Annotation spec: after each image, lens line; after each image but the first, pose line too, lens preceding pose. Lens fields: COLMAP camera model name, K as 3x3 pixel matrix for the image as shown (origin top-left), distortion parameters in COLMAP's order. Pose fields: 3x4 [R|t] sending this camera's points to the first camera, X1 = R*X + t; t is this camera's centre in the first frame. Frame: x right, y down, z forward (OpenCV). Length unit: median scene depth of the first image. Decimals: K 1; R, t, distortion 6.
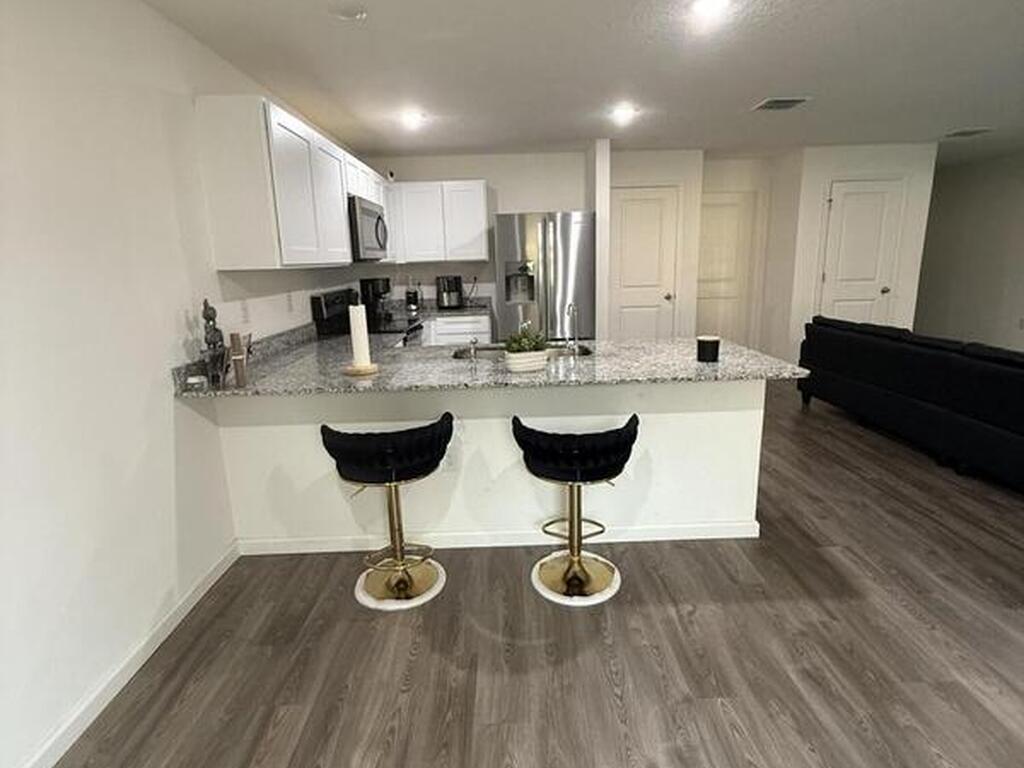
lens RADIAL K [[545.8, 0, 512.6], [0, 545.8, 380.8], [0, 0, 1]] dist [0.000471, 0.000761]
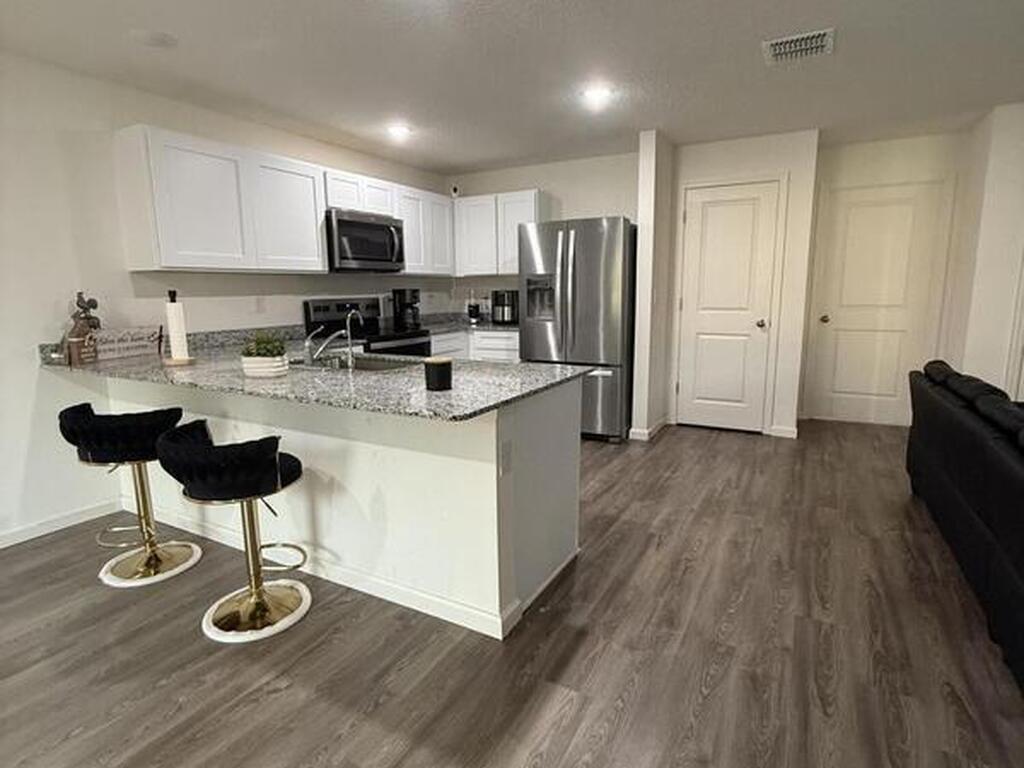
lens RADIAL K [[545.8, 0, 512.6], [0, 545.8, 380.8], [0, 0, 1]] dist [0.000471, 0.000761]
pose [[0.867188, 0.102482, -0.487322, 0.617556], [-0.122413, 0.992437, -0.009129, -0.040256], [0.482701, 0.067571, 0.873175, 0.275659]]
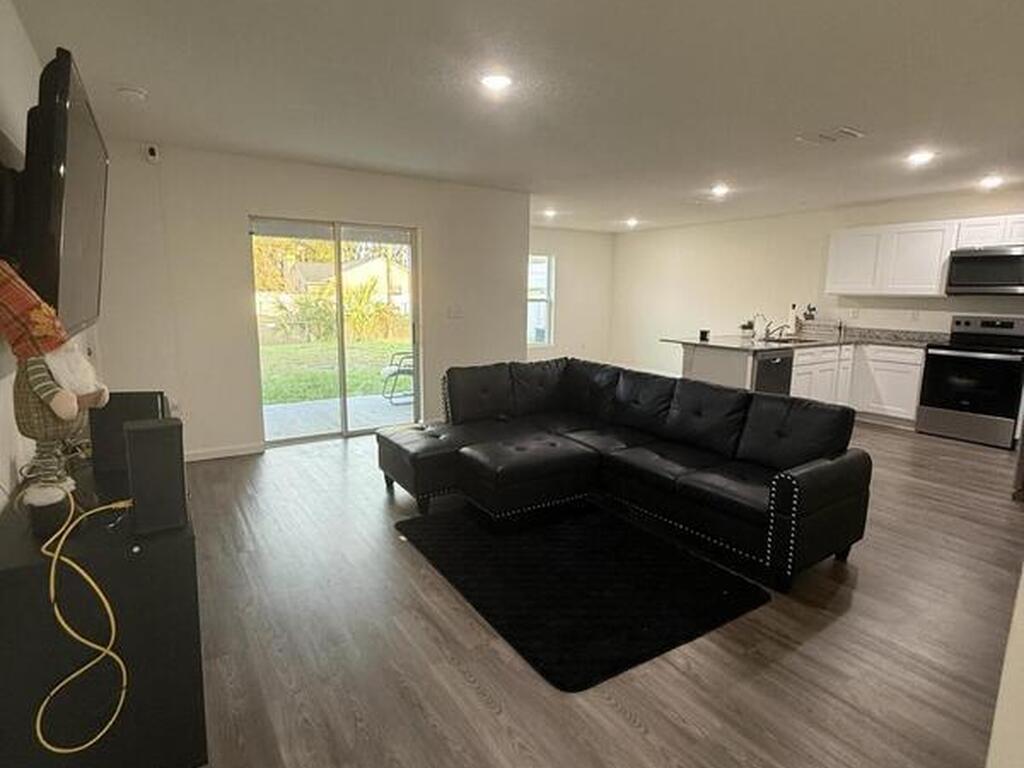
lens RADIAL K [[545.8, 0, 512.6], [0, 545.8, 380.8], [0, 0, 1]] dist [0.000471, 0.000761]
pose [[-0.842035, 0.108160, -0.528467, 1.634073], [-0.106321, 0.927194, 0.359175, -0.445383], [0.528840, 0.358625, -0.769231, 1.749395]]
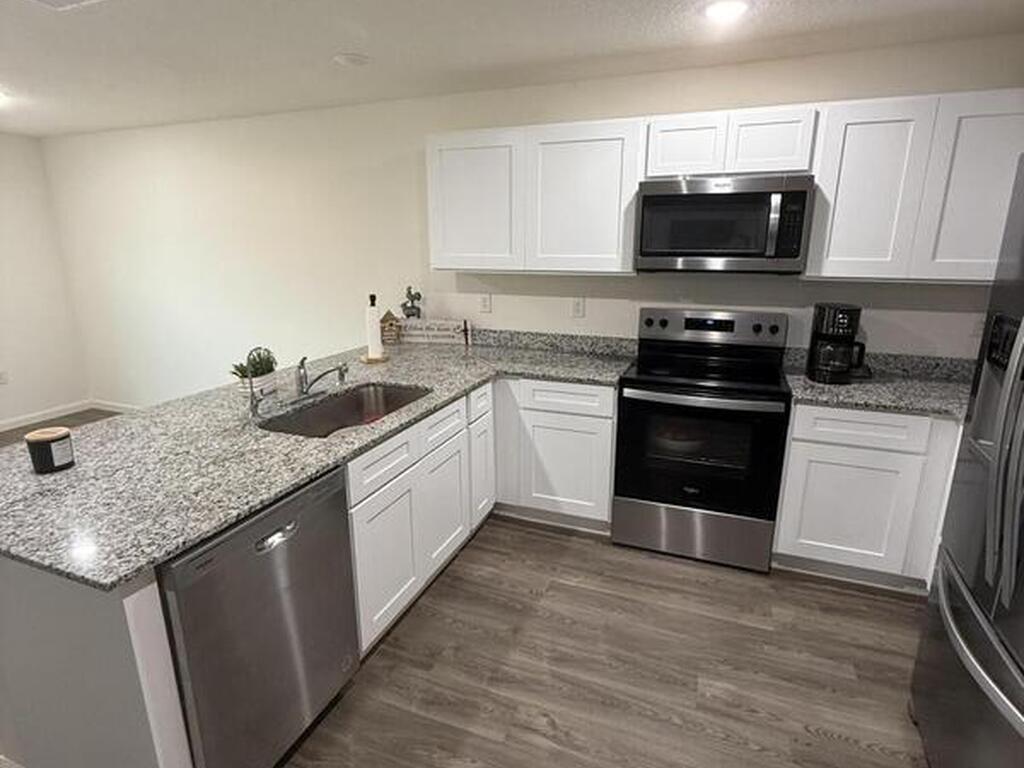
lens RADIAL K [[545.8, 0, 512.6], [0, 545.8, 380.8], [0, 0, 1]] dist [0.000471, 0.000761]
pose [[-0.379654, 0.257955, -0.888438, 0.517465], [-0.192412, 0.917322, 0.348564, -0.338487], [0.904898, 0.303280, -0.298632, 1.224293]]
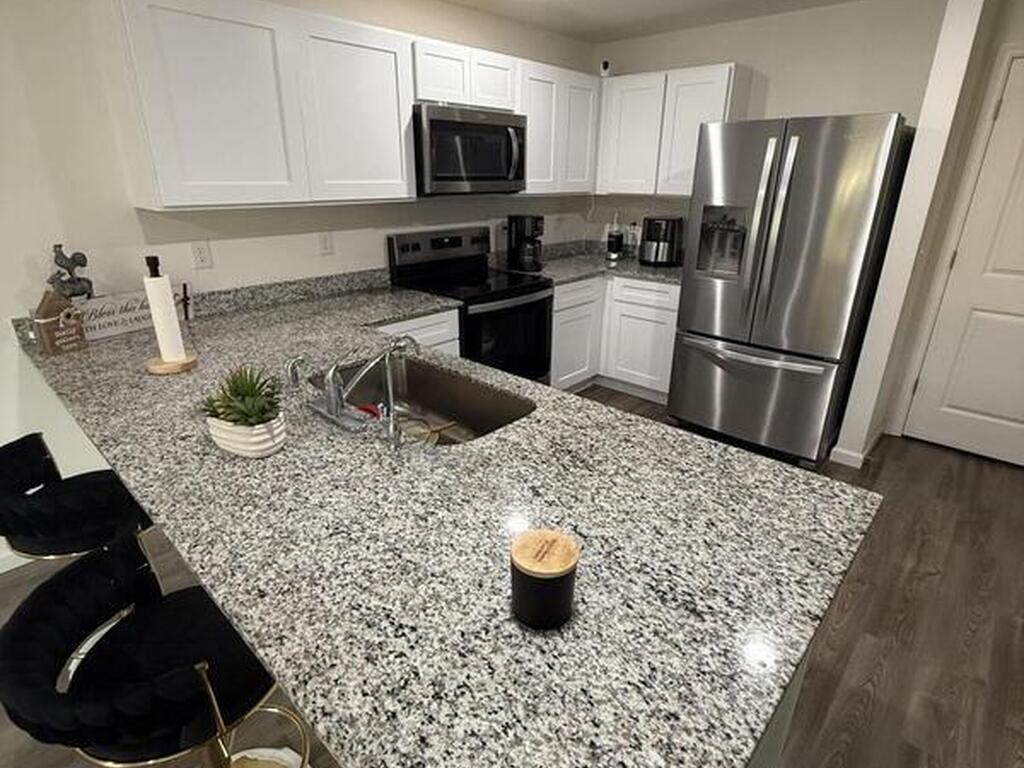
lens RADIAL K [[545.8, 0, 512.6], [0, 545.8, 380.8], [0, 0, 1]] dist [0.000471, 0.000761]
pose [[0.725682, 0.279776, -0.628578, 0.383379], [-0.179954, 0.958969, 0.219078, -0.177892], [0.664080, -0.045866, 0.746254, 0.558646]]
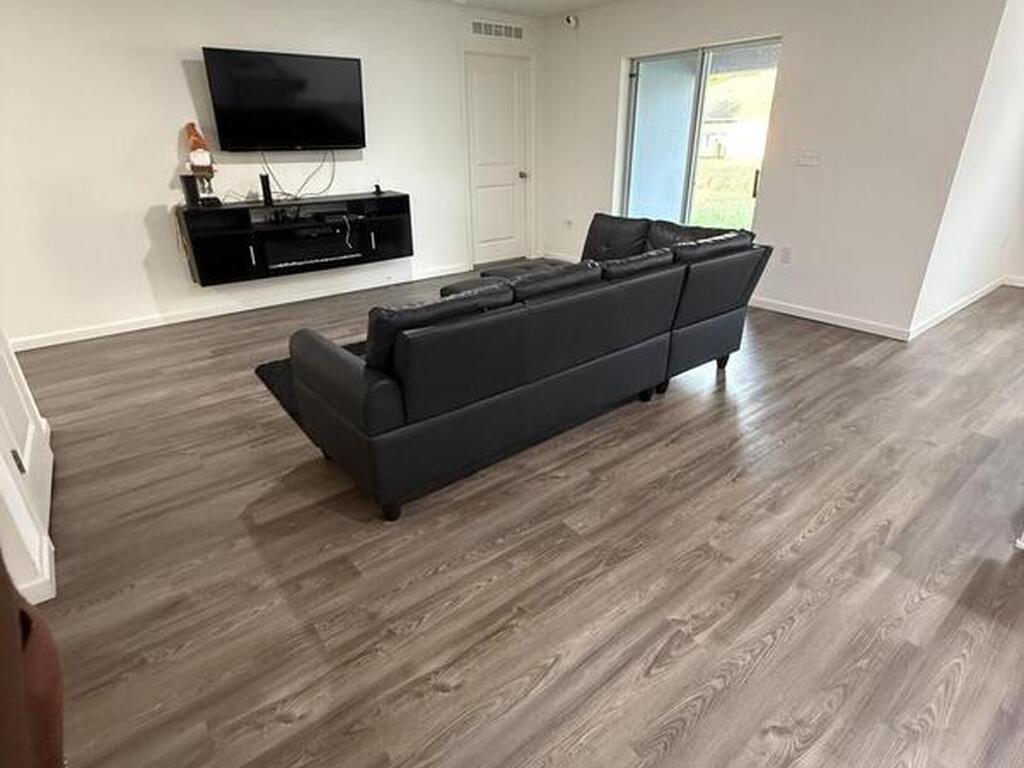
lens RADIAL K [[545.8, 0, 512.6], [0, 545.8, 380.8], [0, 0, 1]] dist [0.000471, 0.000761]
pose [[-0.610825, -0.291087, 0.736316, 0.303463], [0.201763, 0.842040, 0.500260, -0.343609], [-0.765627, 0.454132, -0.455609, 1.572015]]
